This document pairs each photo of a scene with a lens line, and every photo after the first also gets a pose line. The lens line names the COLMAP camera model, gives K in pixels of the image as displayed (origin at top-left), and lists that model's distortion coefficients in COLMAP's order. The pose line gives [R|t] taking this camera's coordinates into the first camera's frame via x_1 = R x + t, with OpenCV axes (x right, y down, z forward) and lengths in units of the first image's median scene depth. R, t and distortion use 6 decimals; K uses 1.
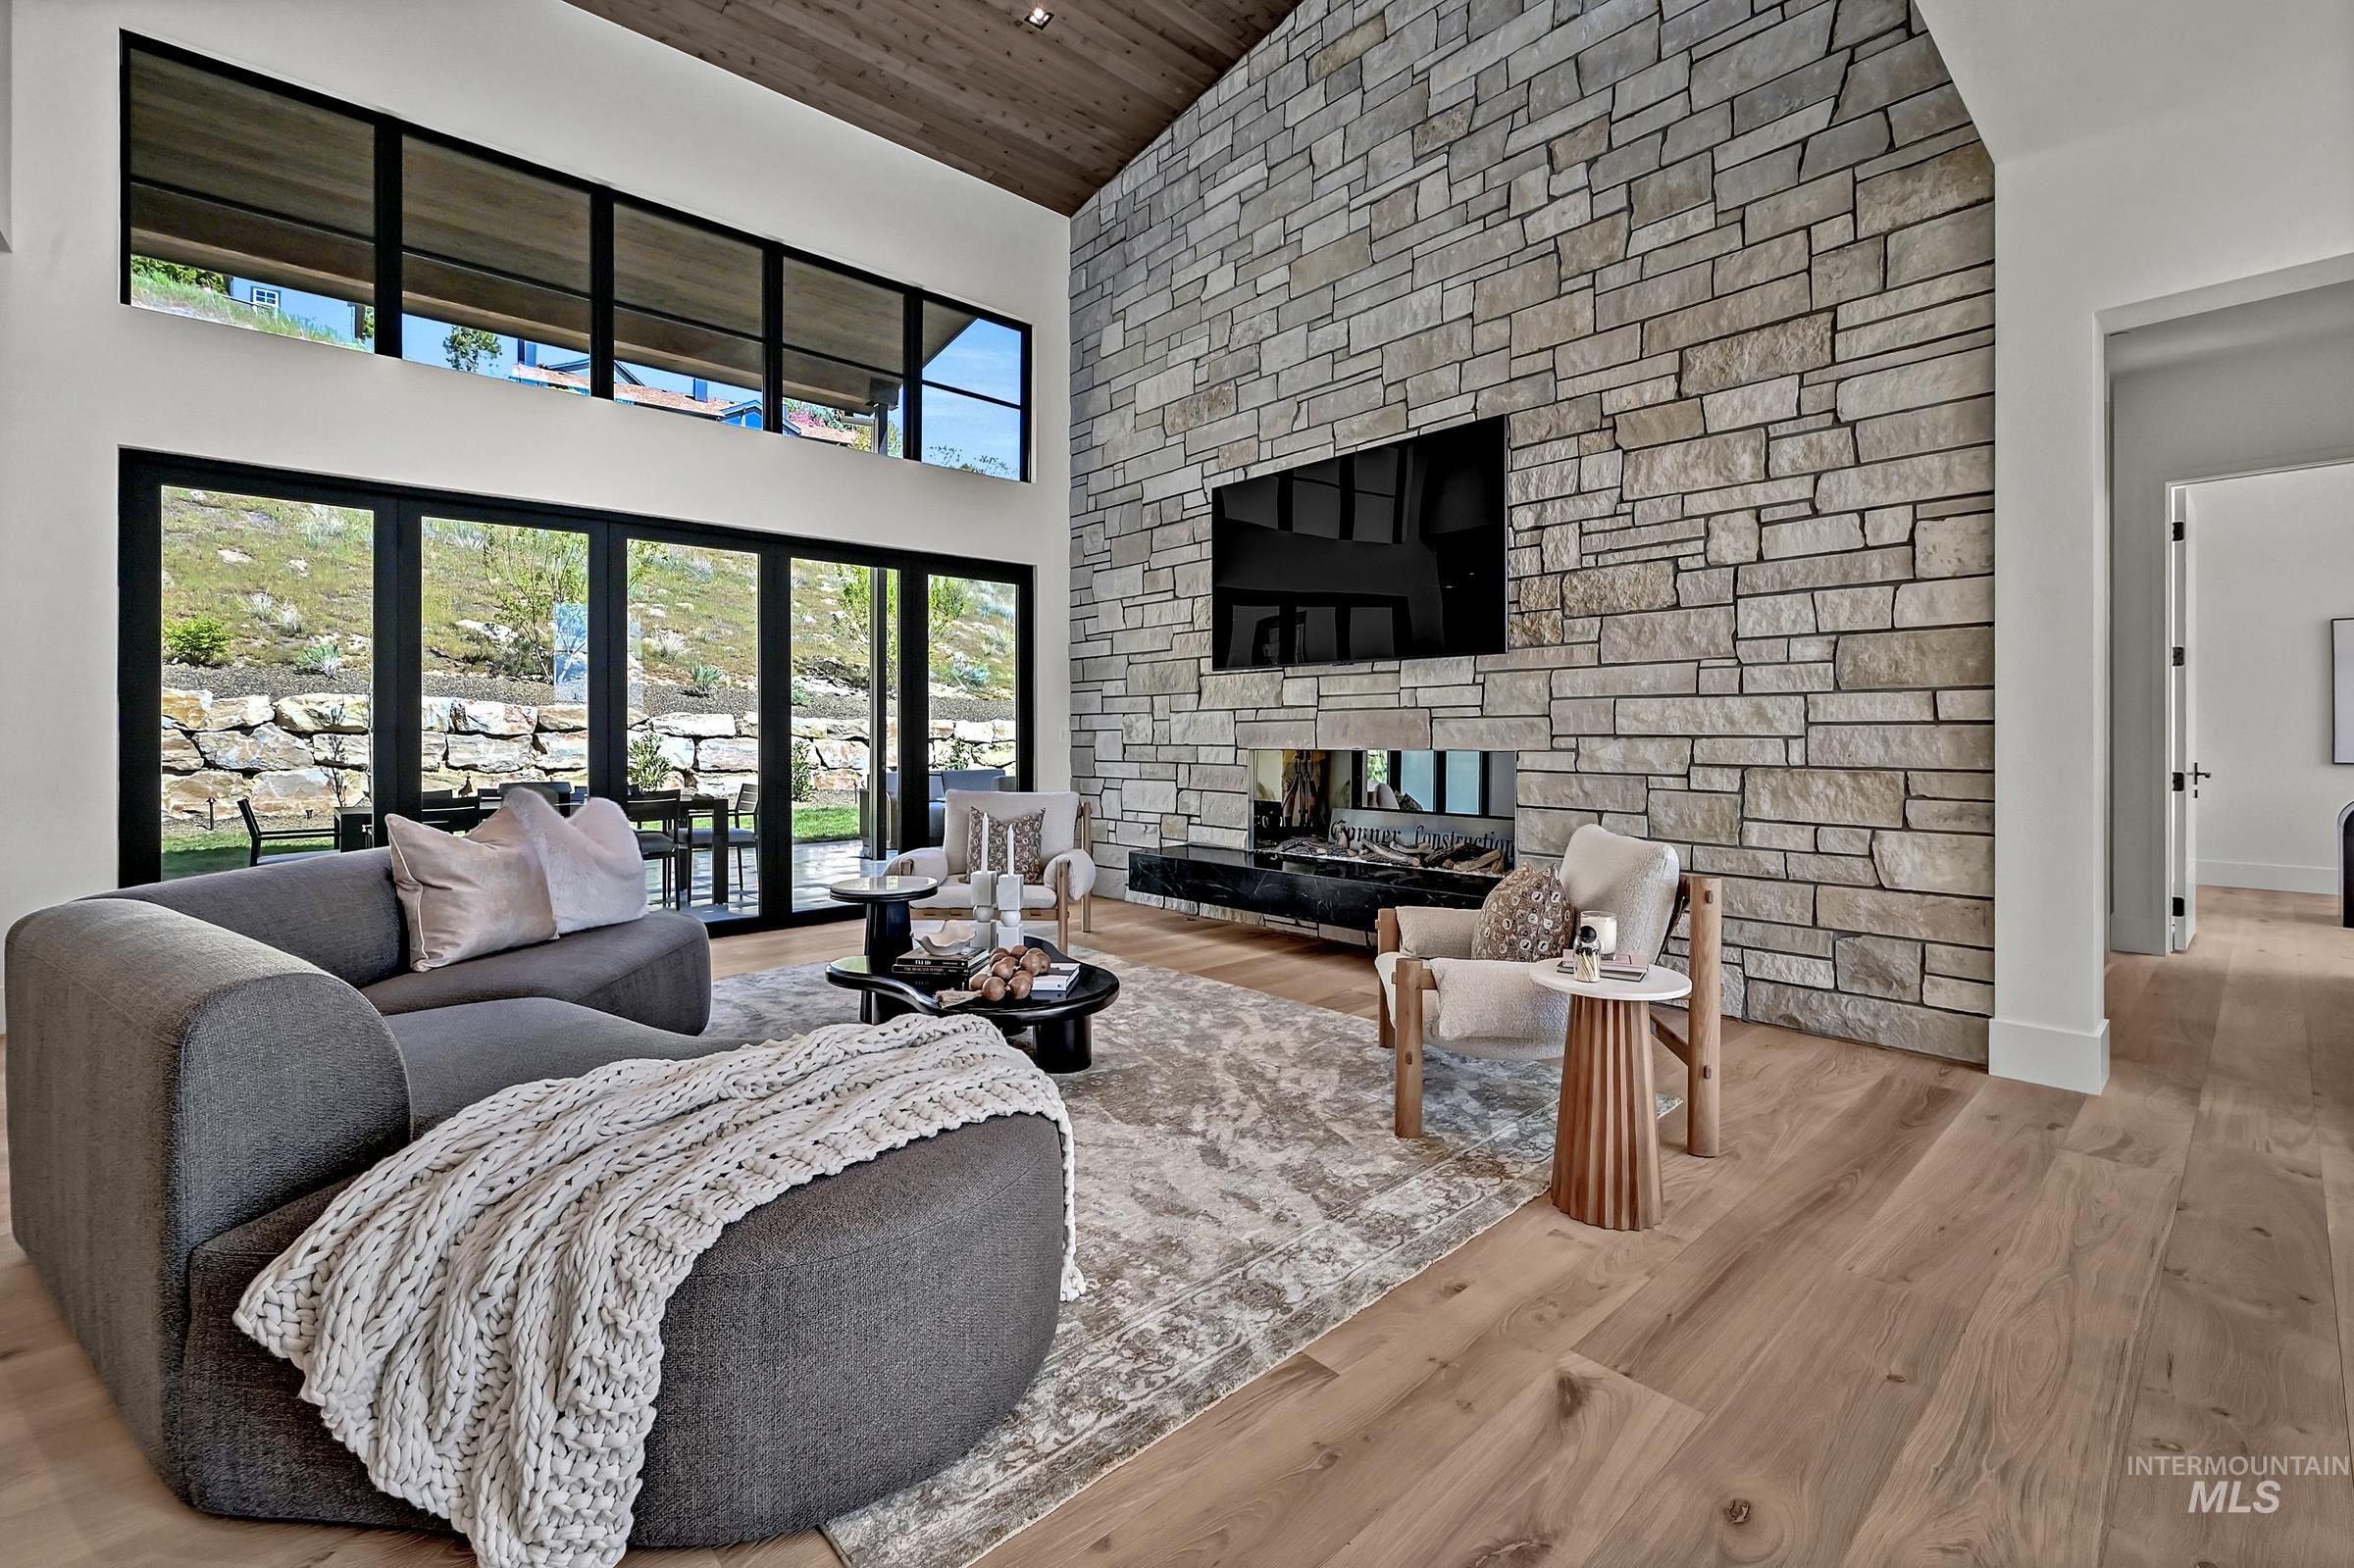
lens RADIAL K [[985.8, 0, 1162.7], [0, 985.8, 729.7], [0, 0, 1]] dist [-0.000404, 0.000282]
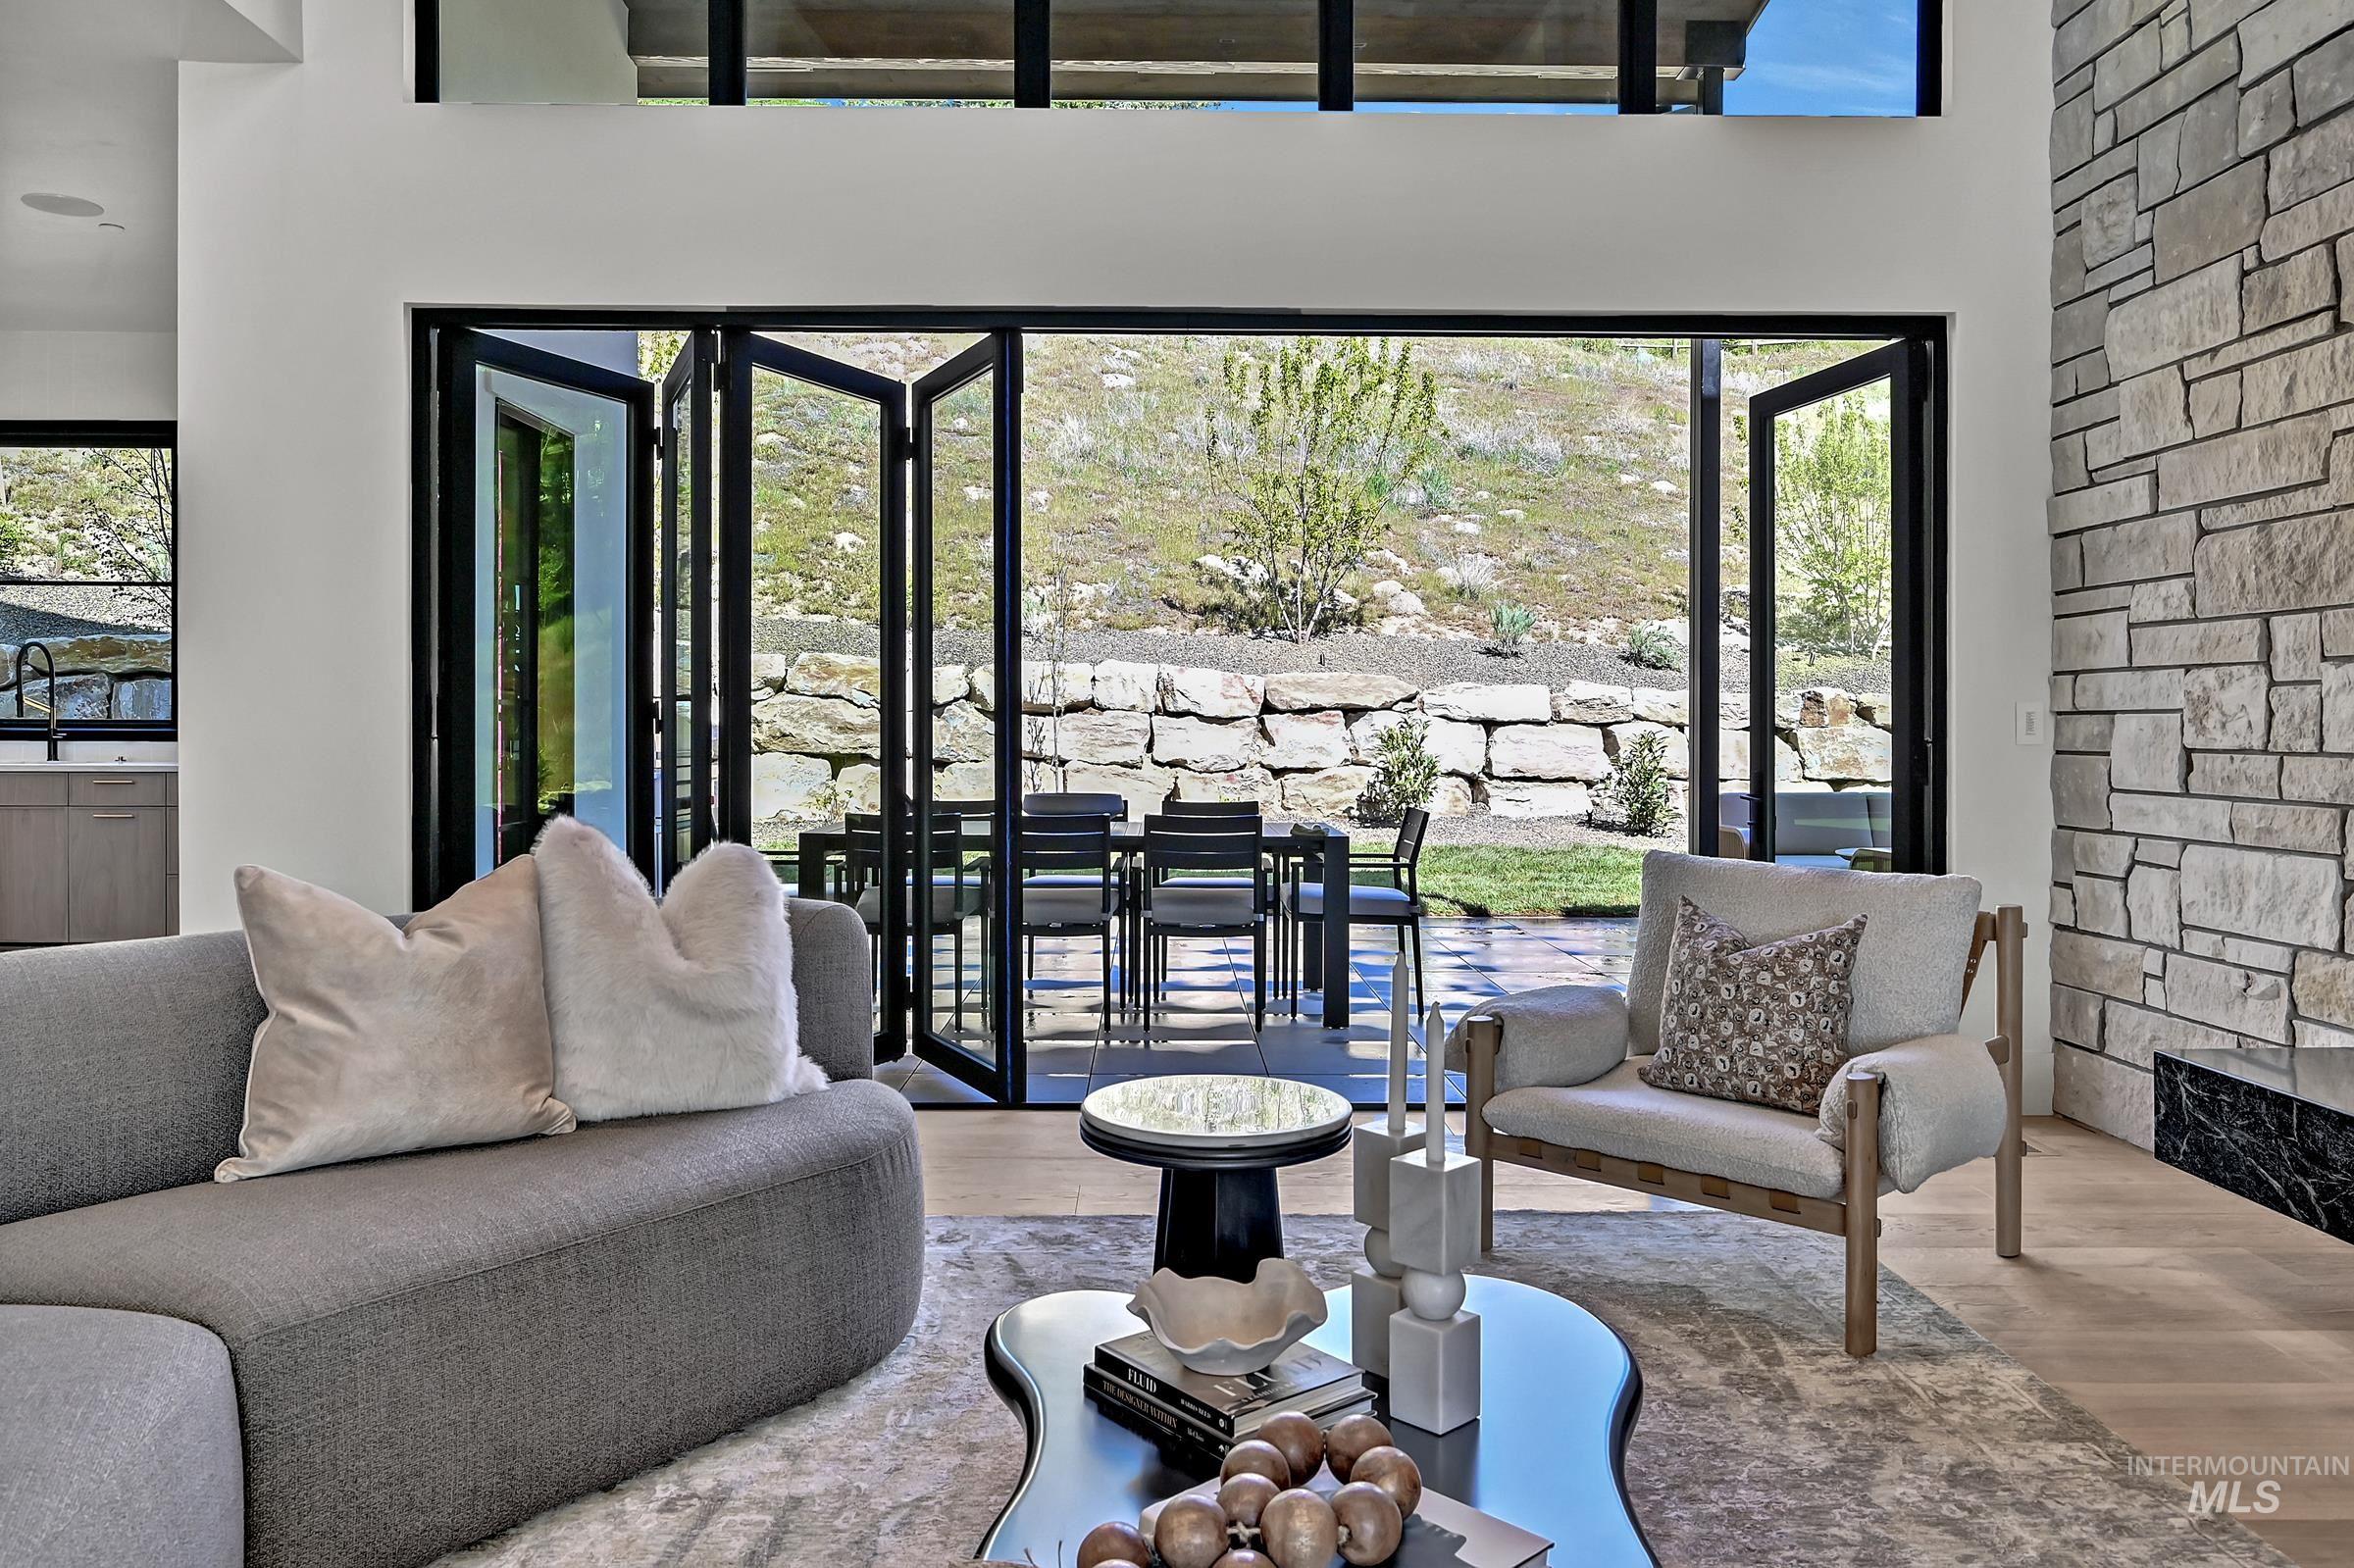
lens RADIAL K [[1588.4, 0, 1196.4], [0, 1588.4, 709.8], [0, 0, 1]] dist [-0.000090, 0.004502]
pose [[0.761944, 0.001756, -0.647640, 0.090654], [-0.002510, 0.999997, -0.000242, 0.001083], [0.647638, 0.001810, 0.761946, 0.416909]]
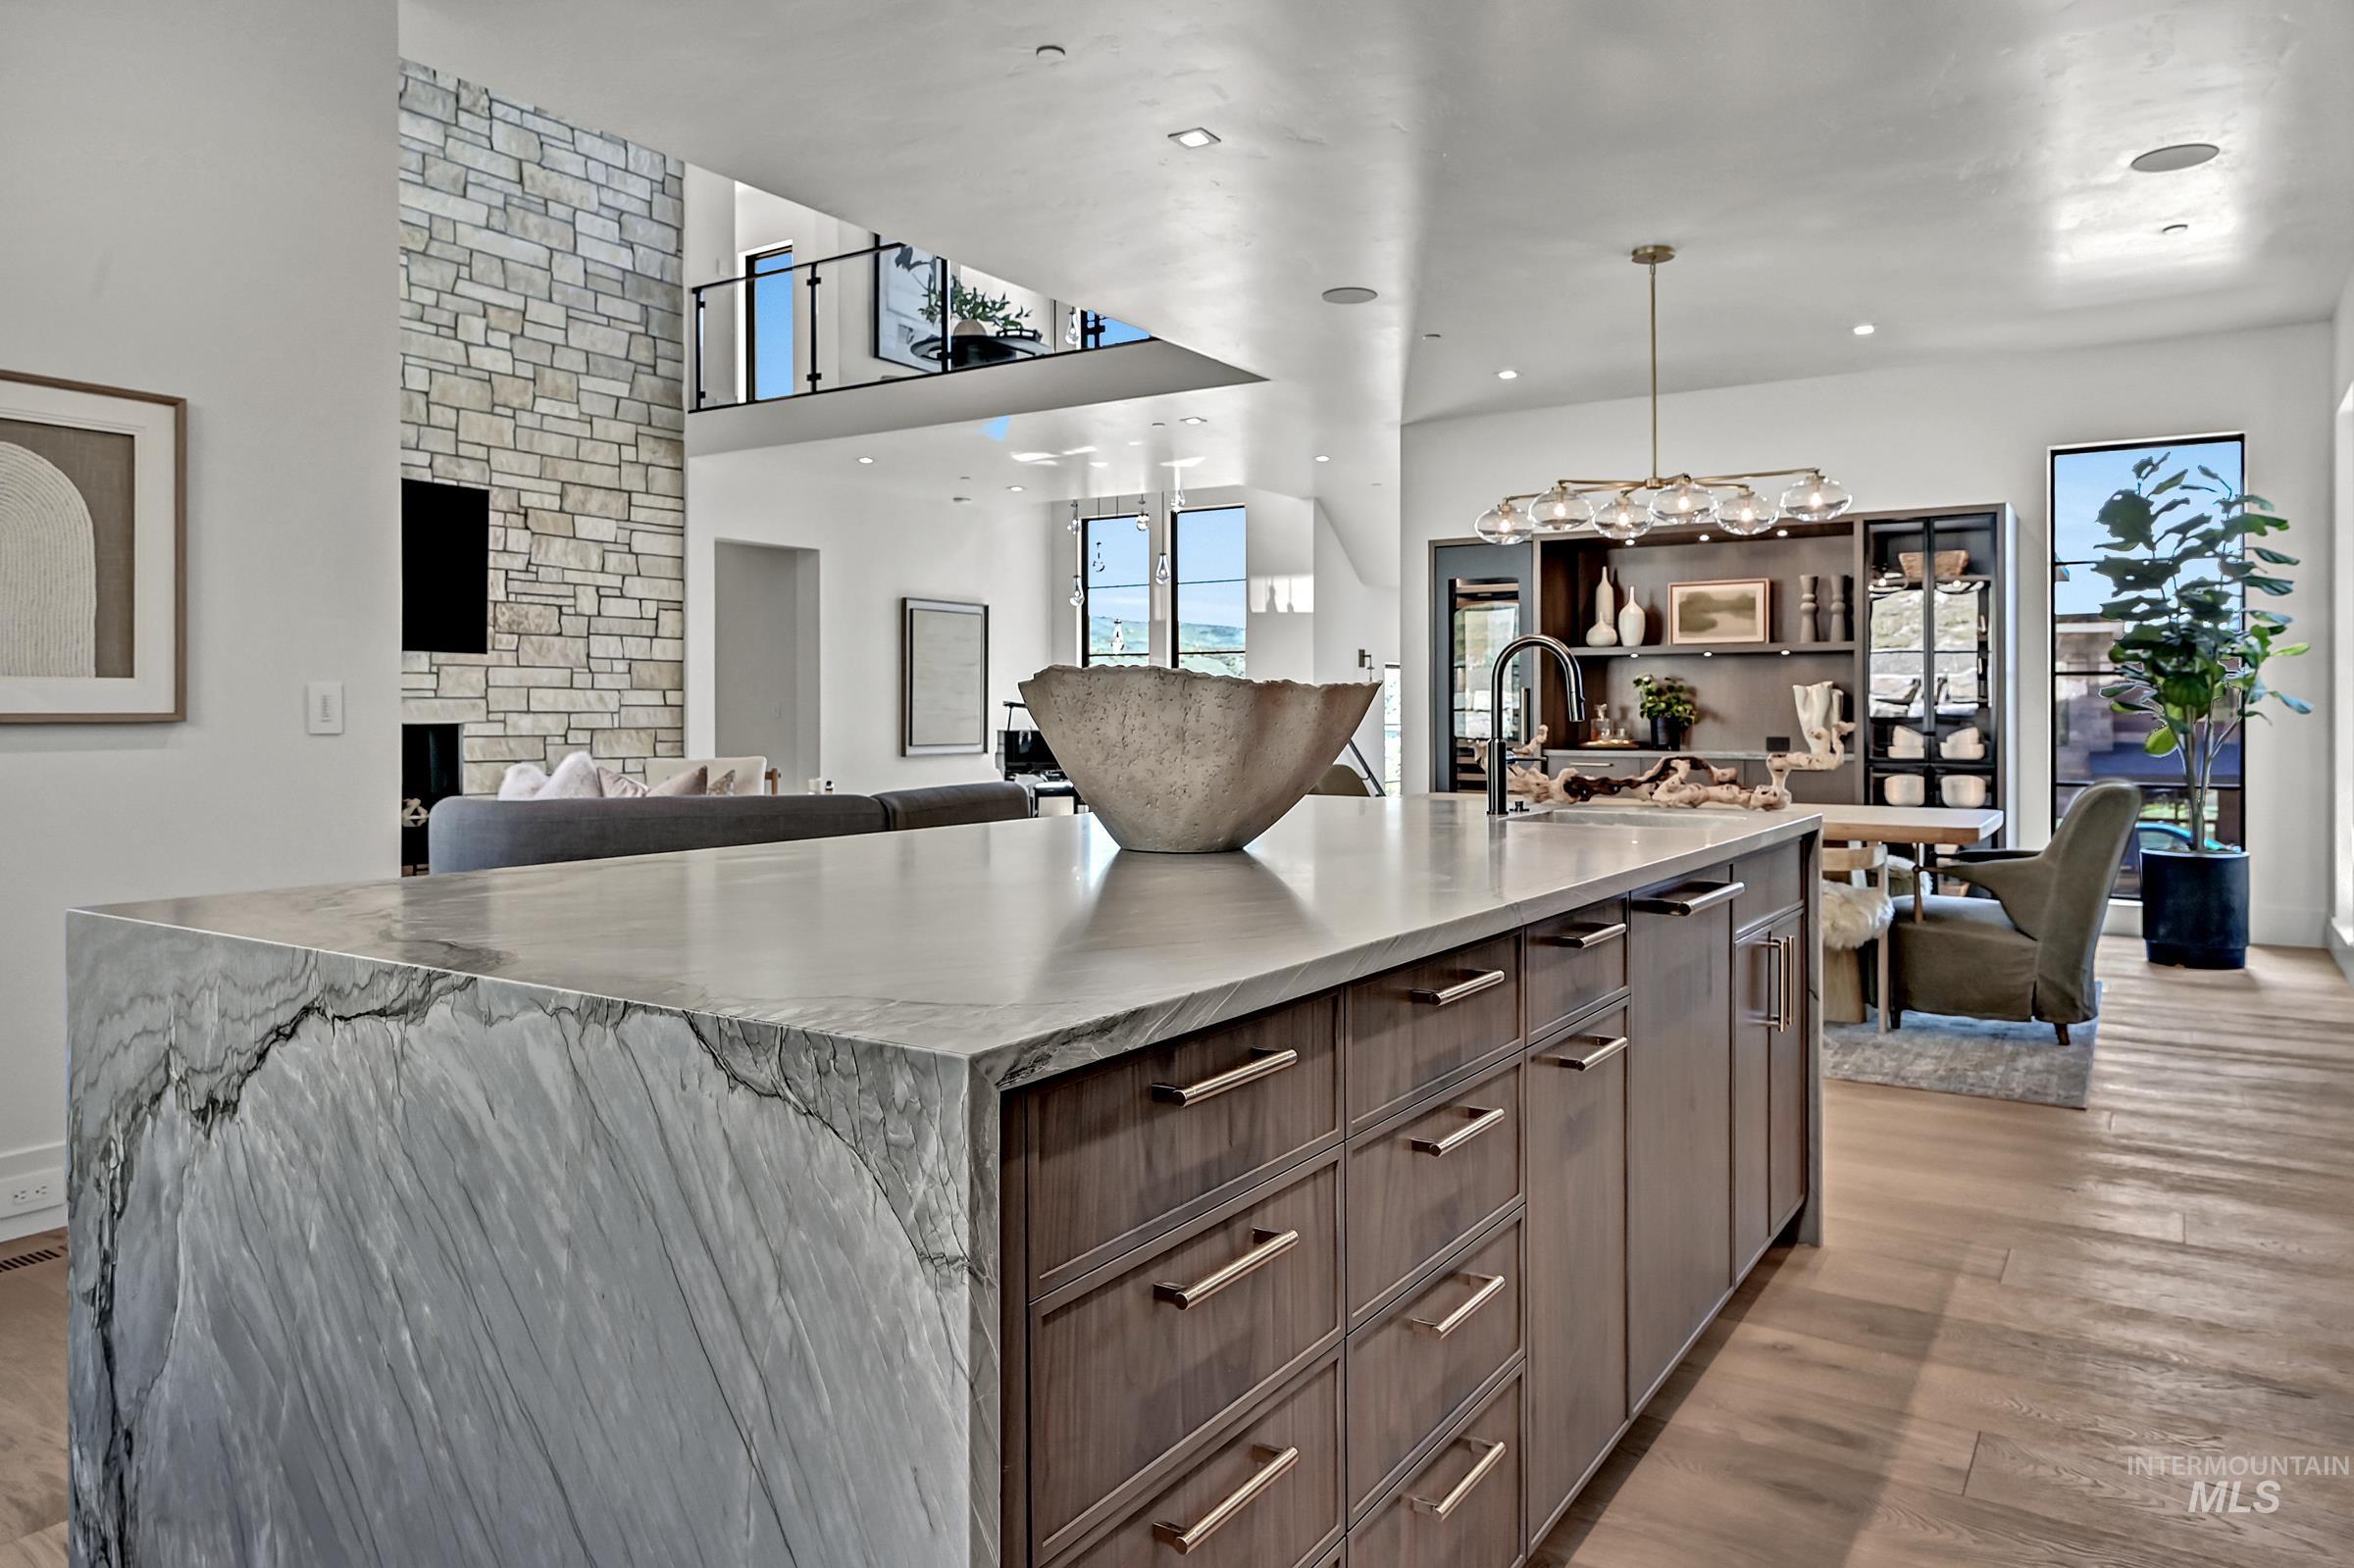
lens RADIAL K [[1498.2, 0, 1194.5], [0, 1498.2, 718.8], [0, 0, 1]] dist [0.002187, 0.000316]
pose [[-0.250860, 0.000554, 0.968023, -1.862411], [-0.000168, 1.000000, -0.000616, 0.016144], [-0.968023, -0.000317, -0.250860, 0.500912]]
